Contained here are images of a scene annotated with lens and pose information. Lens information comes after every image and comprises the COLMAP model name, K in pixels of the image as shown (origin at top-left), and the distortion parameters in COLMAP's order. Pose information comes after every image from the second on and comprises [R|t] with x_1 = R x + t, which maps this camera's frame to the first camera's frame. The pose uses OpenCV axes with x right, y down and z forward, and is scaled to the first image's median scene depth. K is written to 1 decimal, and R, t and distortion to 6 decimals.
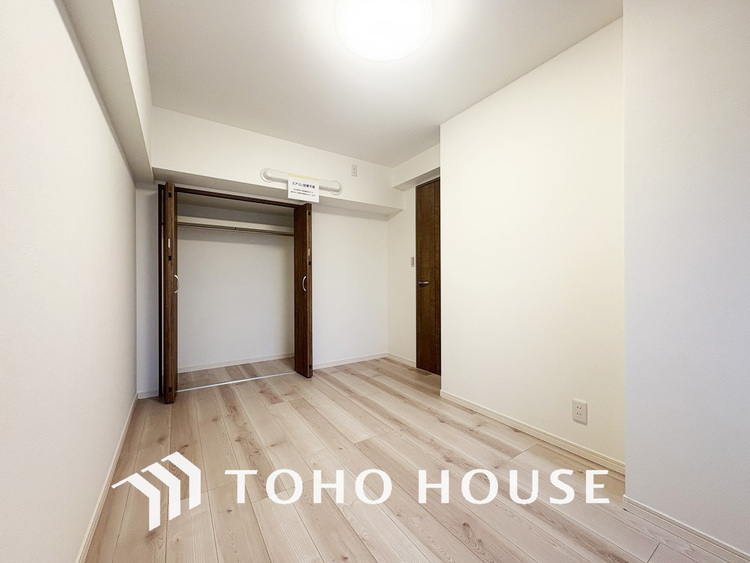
lens RADIAL K [[298.6, 0, 372.2], [0, 298.6, 278.3], [0, 0, 1]] dist [-0.001046, -0.000190]
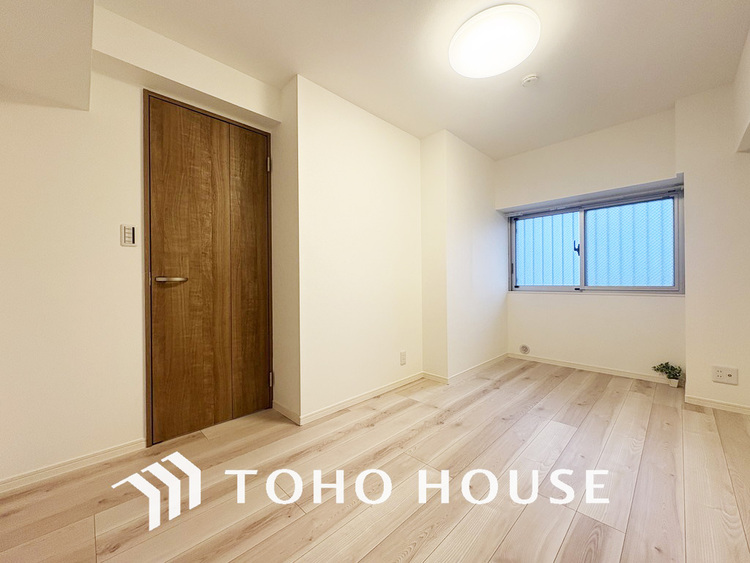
lens RADIAL K [[298.6, 0, 372.3], [0, 298.6, 278.5], [0, 0, 1]] dist [-0.001046, -0.000190]
pose [[-0.193374, 0.021192, 0.980896, -0.634420], [0.002259, 0.999774, -0.021154, 0.037528], [-0.981123, -0.001874, -0.193378, 1.081916]]
